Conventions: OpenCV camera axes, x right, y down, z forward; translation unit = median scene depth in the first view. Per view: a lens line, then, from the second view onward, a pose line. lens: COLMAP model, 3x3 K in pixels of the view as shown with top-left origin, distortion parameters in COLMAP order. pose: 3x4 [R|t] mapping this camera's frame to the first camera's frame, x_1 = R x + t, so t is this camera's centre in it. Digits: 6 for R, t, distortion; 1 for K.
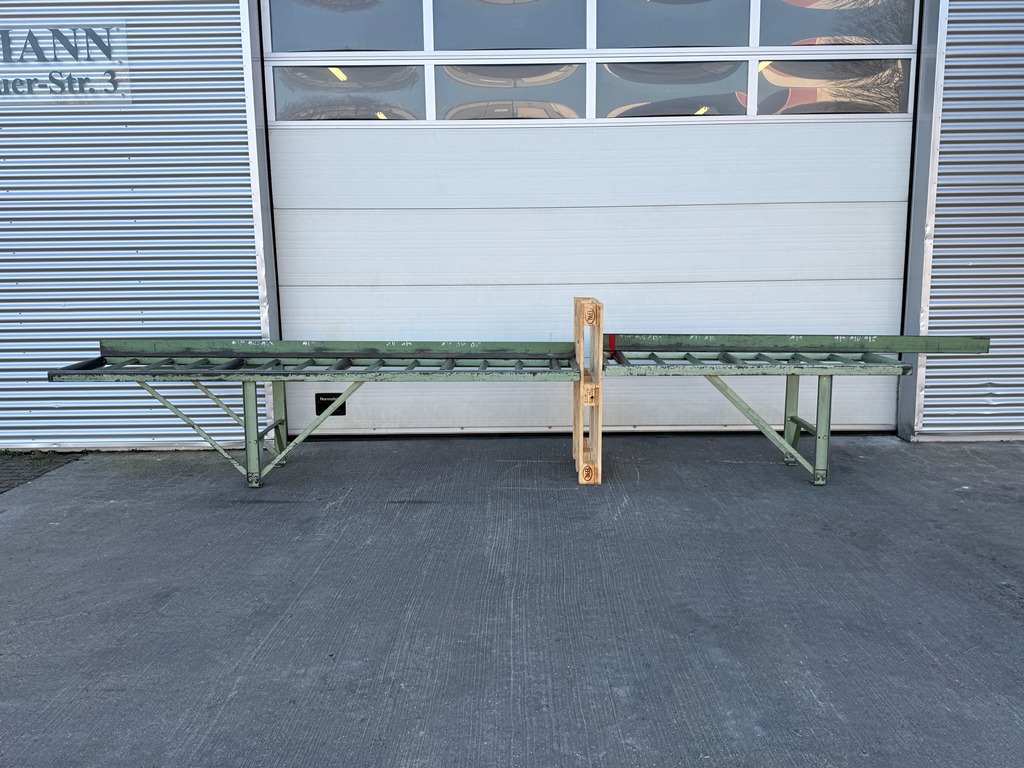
lens RADIAL K [[835.9, 0, 509.4], [0, 835.9, 378.4], [0, 0, 1]] dist [0.117939, -0.202776]
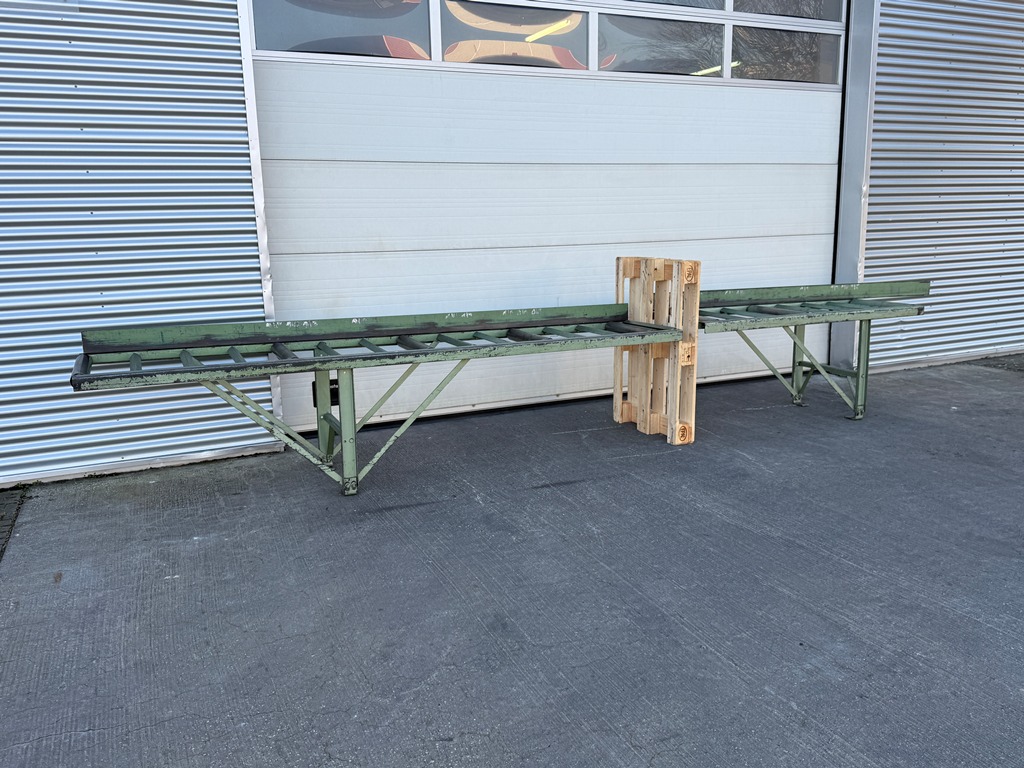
lens RADIAL K [[839.2, 0, 512.0], [0, 839.2, 384.0], [0, 0, 1]] dist [0.115117, -0.194737]
pose [[0.905050, -0.089748, 0.415728, -0.464740], [0.073389, 0.995775, 0.055199, -0.013835], [-0.418925, -0.019448, 0.907812, 0.166873]]
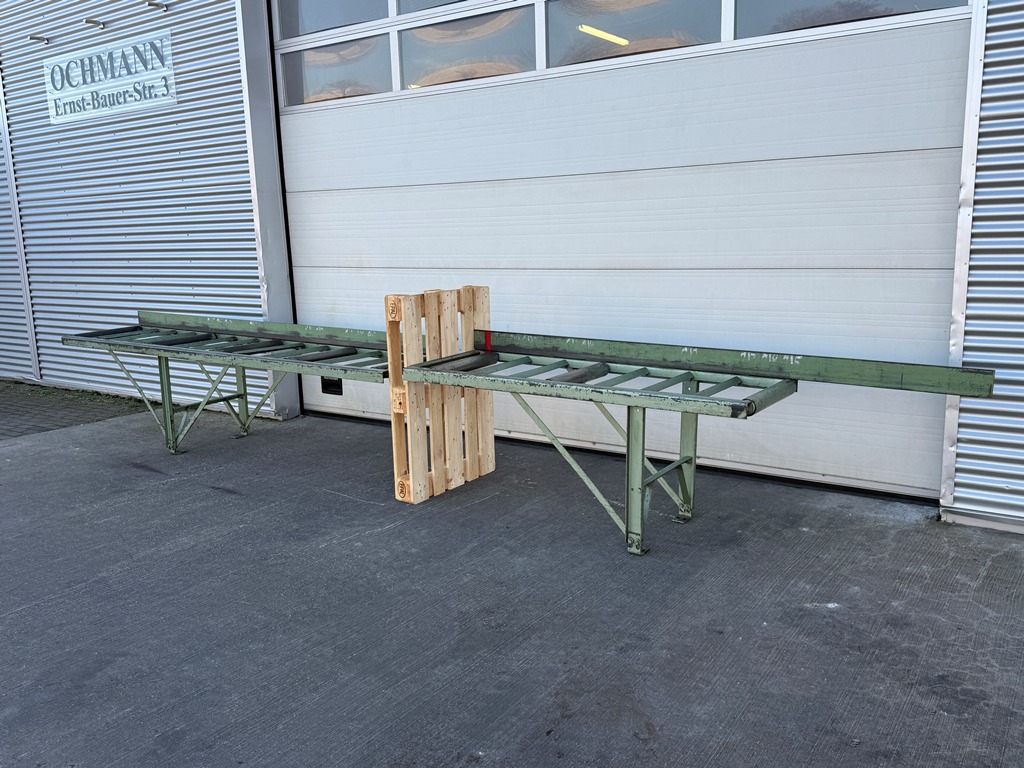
lens RADIAL K [[835.9, 0, 509.4], [0, 835.9, 378.4], [0, 0, 1]] dist [0.117939, -0.202776]
pose [[0.830144, 0.086854, -0.550742, 0.612664], [-0.066749, 0.996170, 0.056488, -0.054676], [0.553539, -0.010132, 0.832762, 0.311356]]
